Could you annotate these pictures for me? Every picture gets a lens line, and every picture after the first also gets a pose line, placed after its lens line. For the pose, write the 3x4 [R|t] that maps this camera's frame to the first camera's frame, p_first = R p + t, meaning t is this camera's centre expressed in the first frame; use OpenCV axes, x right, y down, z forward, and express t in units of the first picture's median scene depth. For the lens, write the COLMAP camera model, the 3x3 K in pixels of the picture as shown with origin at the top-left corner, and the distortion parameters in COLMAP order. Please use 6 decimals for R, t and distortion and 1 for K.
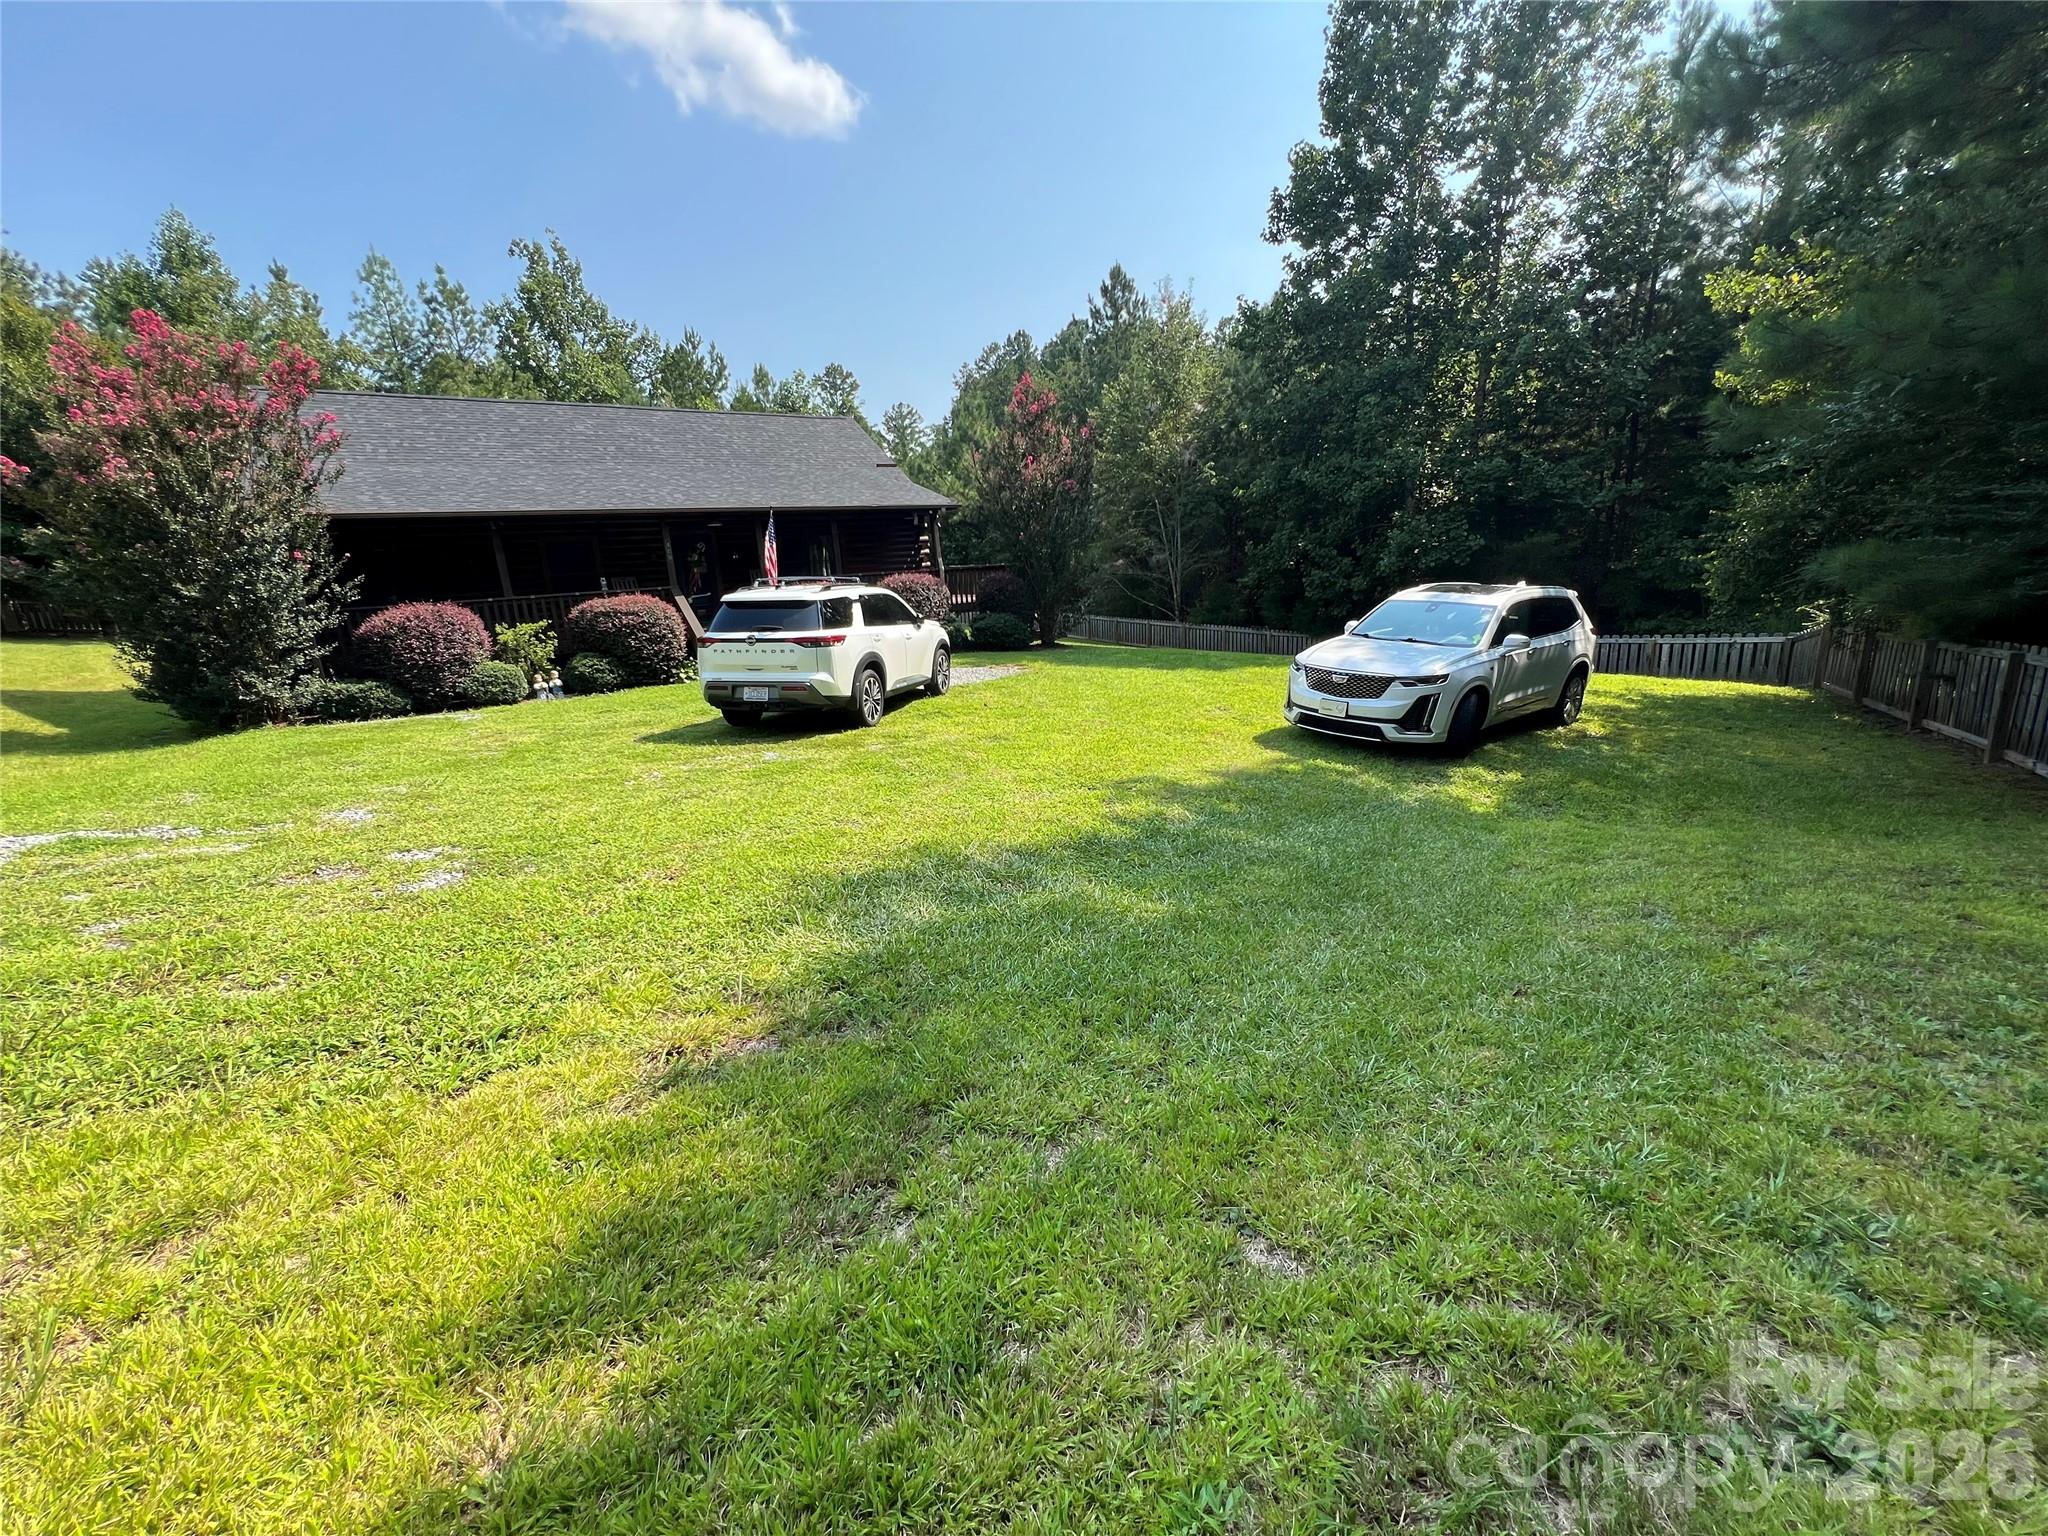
lens RADIAL K [[821.3, 0, 1020.1], [0, 821.3, 767.0], [0, 0, 1]] dist [-0.000159, 0.000150]
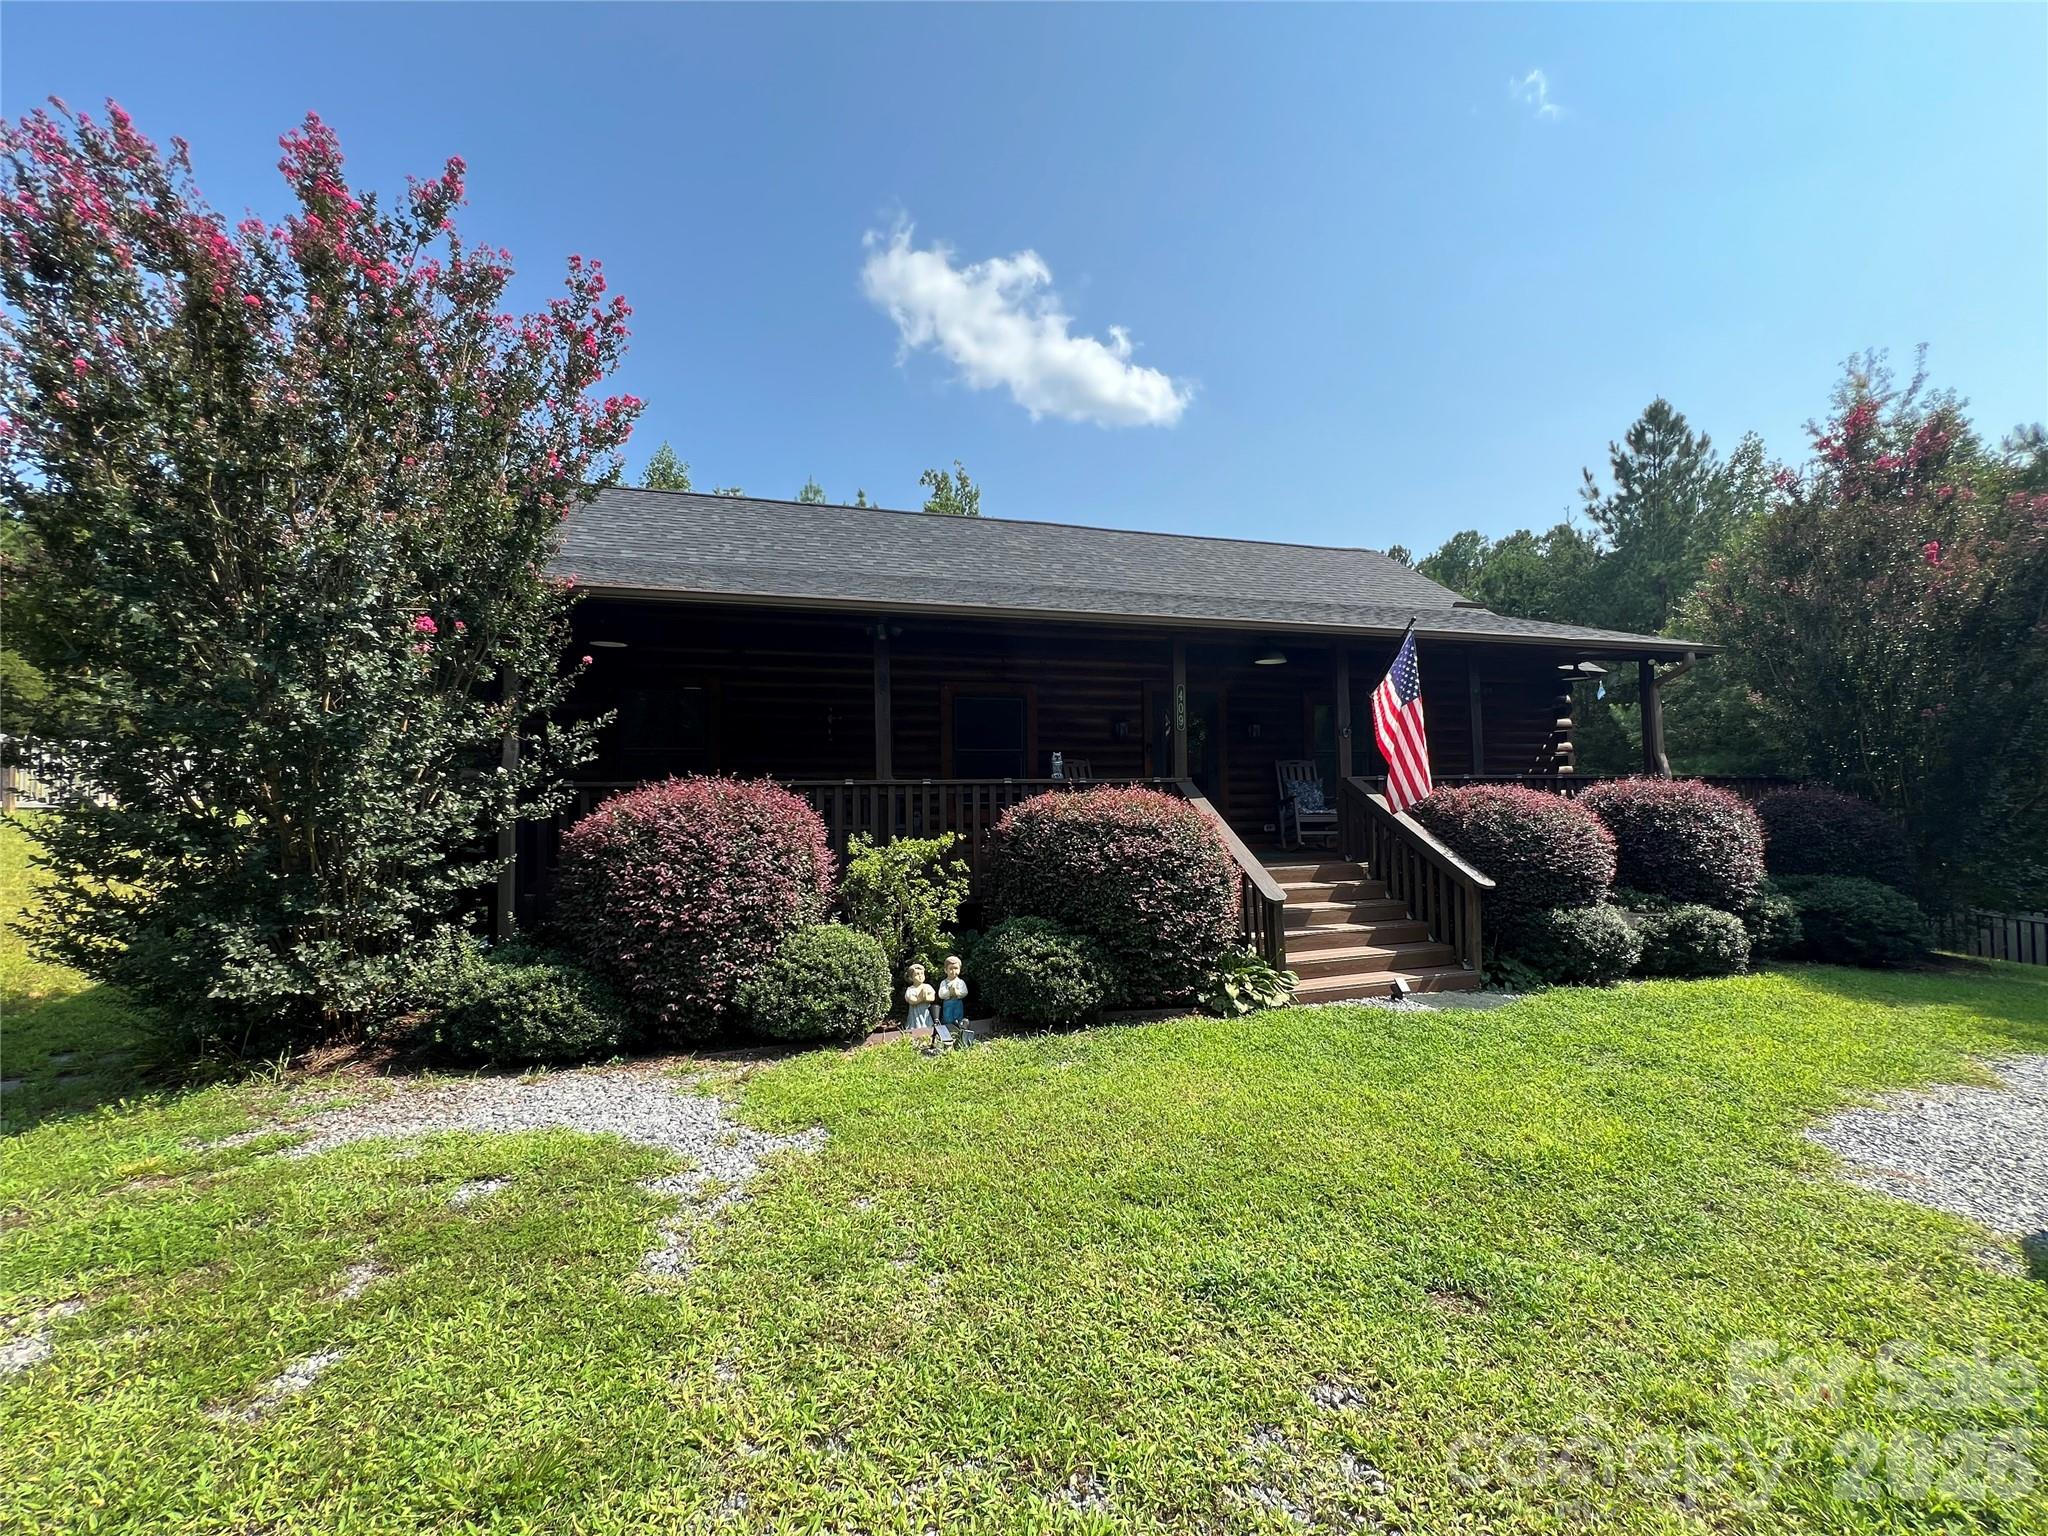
lens RADIAL K [[821.3, 0, 1020.1], [0, 821.3, 767.0], [0, 0, 1]] dist [-0.000159, 0.000150]
pose [[0.936229, 0.037427, -0.349392, -0.399122], [-0.128596, 0.961829, -0.241554, -0.113887], [0.327015, 0.271081, 0.905305, 0.618643]]
